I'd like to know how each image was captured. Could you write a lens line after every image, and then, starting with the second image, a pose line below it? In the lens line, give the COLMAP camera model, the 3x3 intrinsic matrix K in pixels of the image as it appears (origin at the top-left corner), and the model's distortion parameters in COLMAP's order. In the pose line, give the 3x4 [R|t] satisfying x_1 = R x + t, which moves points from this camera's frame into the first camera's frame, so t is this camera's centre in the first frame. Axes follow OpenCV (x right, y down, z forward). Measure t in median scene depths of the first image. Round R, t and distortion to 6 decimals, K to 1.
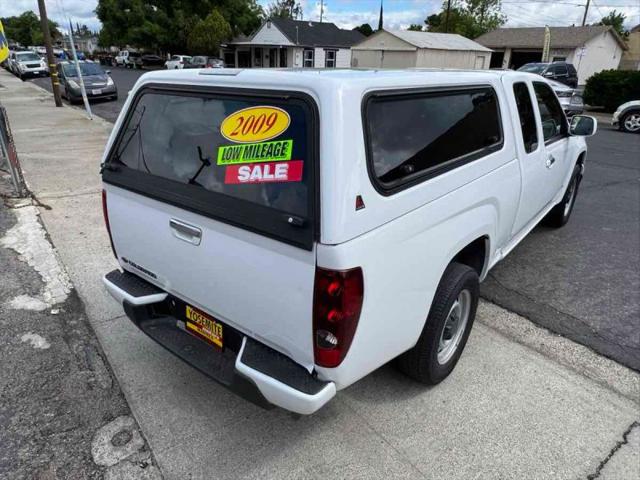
lens RADIAL K [[430.5, 0, 317.5], [0, 430.5, 238.7], [0, 0, 1]] dist [-0.002583, 0.001242]
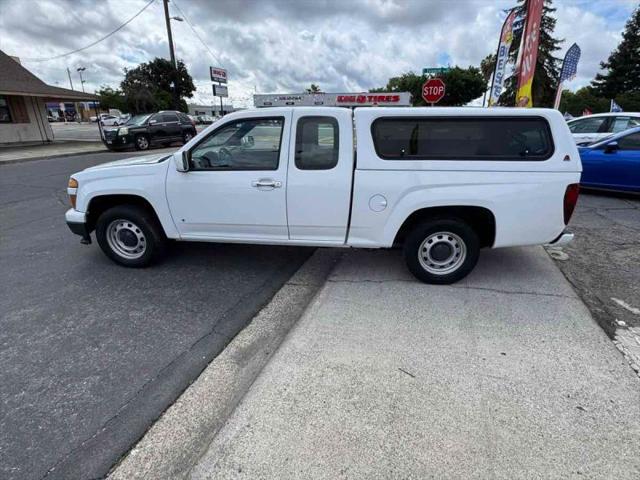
lens RADIAL K [[325.6, 0, 316.7], [0, 325.6, 236.4], [0, 0, 1]] dist [-0.000118, -0.001114]
pose [[-0.540084, -0.315494, 0.780239, -1.092787], [0.311292, 0.786445, 0.533481, -1.014554], [-0.781925, 0.531007, -0.326536, 2.526280]]
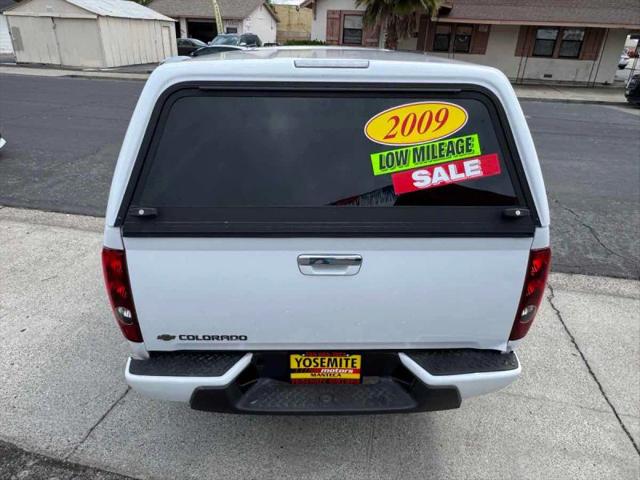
lens RADIAL K [[430.5, 0, 320.5], [0, 430.5, 236.1], [0, 0, 1]] dist [-0.002583, 0.001242]
pose [[0.765305, -0.270099, 0.584256, -0.698493], [0.237303, 0.962155, 0.133962, -0.161527], [-0.598328, 0.036124, 0.800437, 0.319181]]
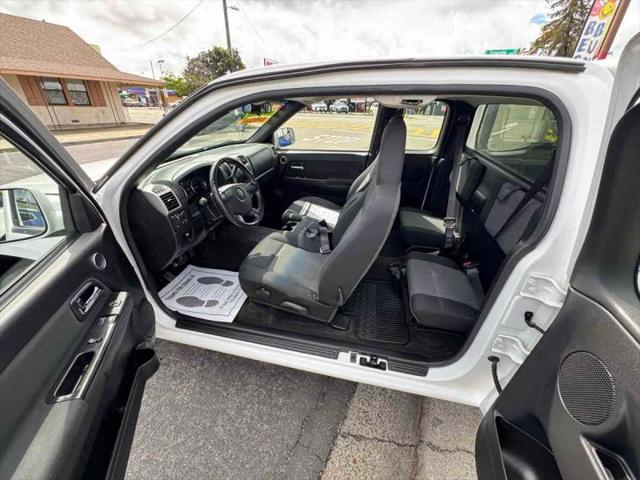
lens RADIAL K [[255.4, 0, 319.2], [0, 255.4, 239.1], [0, 0, 1]] dist [-0.002151, -0.000139]
pose [[-0.442343, -0.445285, 0.778495, -0.062623], [0.319967, 0.732557, 0.600816, -0.787401], [-0.837827, 0.514860, -0.181565, 2.139688]]
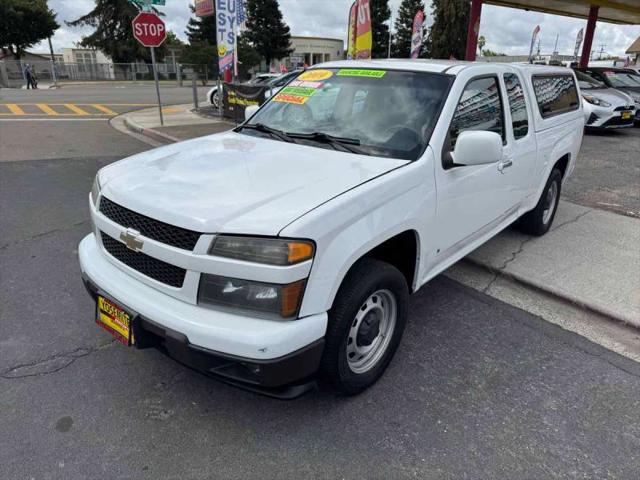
lens RADIAL K [[458.1, 0, 320.8], [0, 458.1, 240.6], [0, 0, 1]] dist [-0.000311, -0.000781]
pose [[-0.999259, -0.038476, -0.000557, 0.847369], [-0.028360, 0.726610, 0.686464, -1.337469], [-0.026008, 0.685972, -0.727163, 3.405064]]
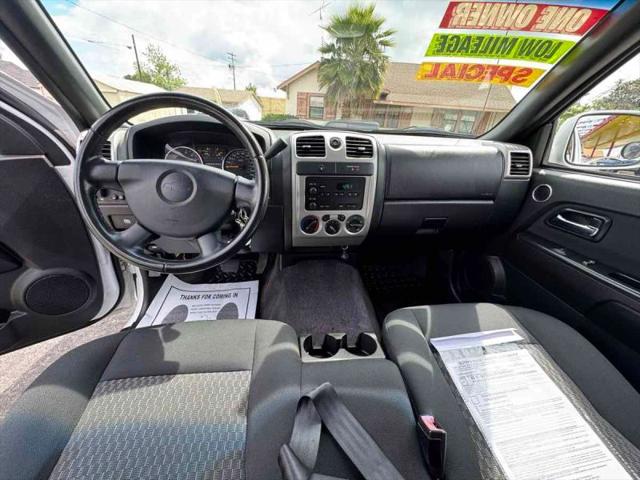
lens RADIAL K [[252.9, 0, 321.3], [0, 252.9, 241.0], [0, 0, 1]] dist [-0.000484, -0.000165]
pose [[0.688745, -0.287586, 0.665526, 0.495998], [0.238342, 0.956755, 0.166773, -0.500334], [-0.684707, 0.043759, 0.727504, 1.844097]]
